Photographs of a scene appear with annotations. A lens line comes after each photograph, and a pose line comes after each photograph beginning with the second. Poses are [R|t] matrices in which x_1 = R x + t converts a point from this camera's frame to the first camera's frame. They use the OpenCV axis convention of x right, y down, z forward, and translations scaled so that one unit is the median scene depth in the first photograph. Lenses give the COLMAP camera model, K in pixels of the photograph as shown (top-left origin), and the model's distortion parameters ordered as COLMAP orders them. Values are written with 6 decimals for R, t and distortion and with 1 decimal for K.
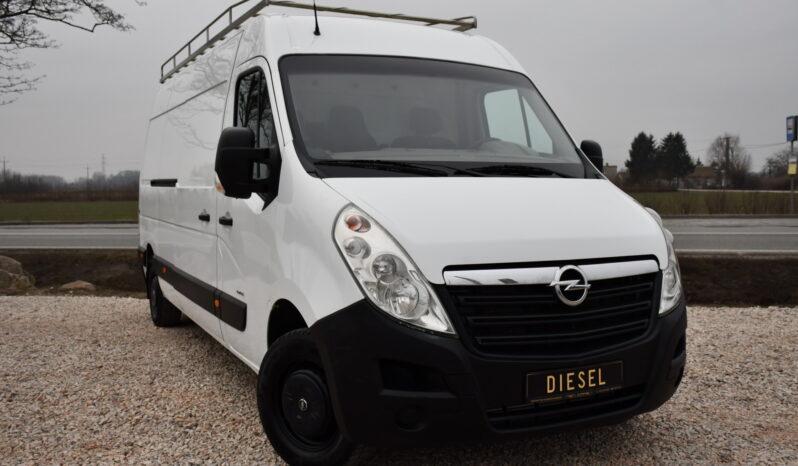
lens RADIAL K [[756.2, 0, 399.0], [0, 756.2, 233.0], [0, 0, 1]] dist [-0.069881, 0.185215]
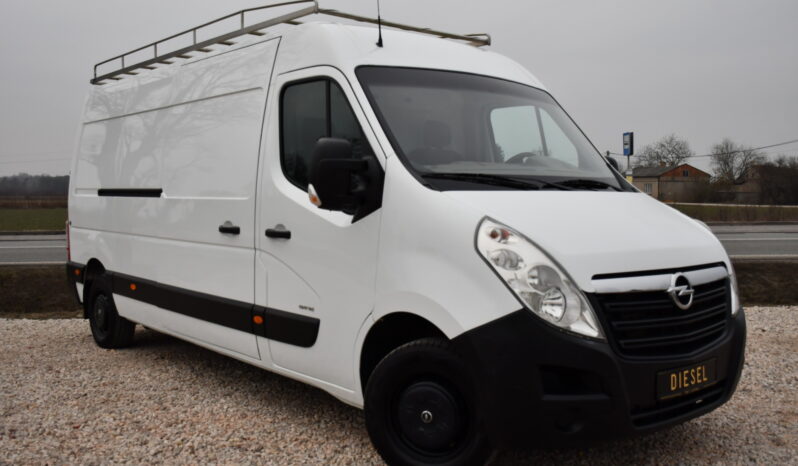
lens RADIAL K [[769.5, 0, 399.0], [0, 769.5, 233.0], [0, 0, 1]] dist [-0.062770, 0.178238]
pose [[0.972697, -0.007227, 0.231967, -0.395938], [0.010152, 0.999883, -0.011420, -0.005275], [-0.231858, 0.013463, 0.972657, 0.011740]]
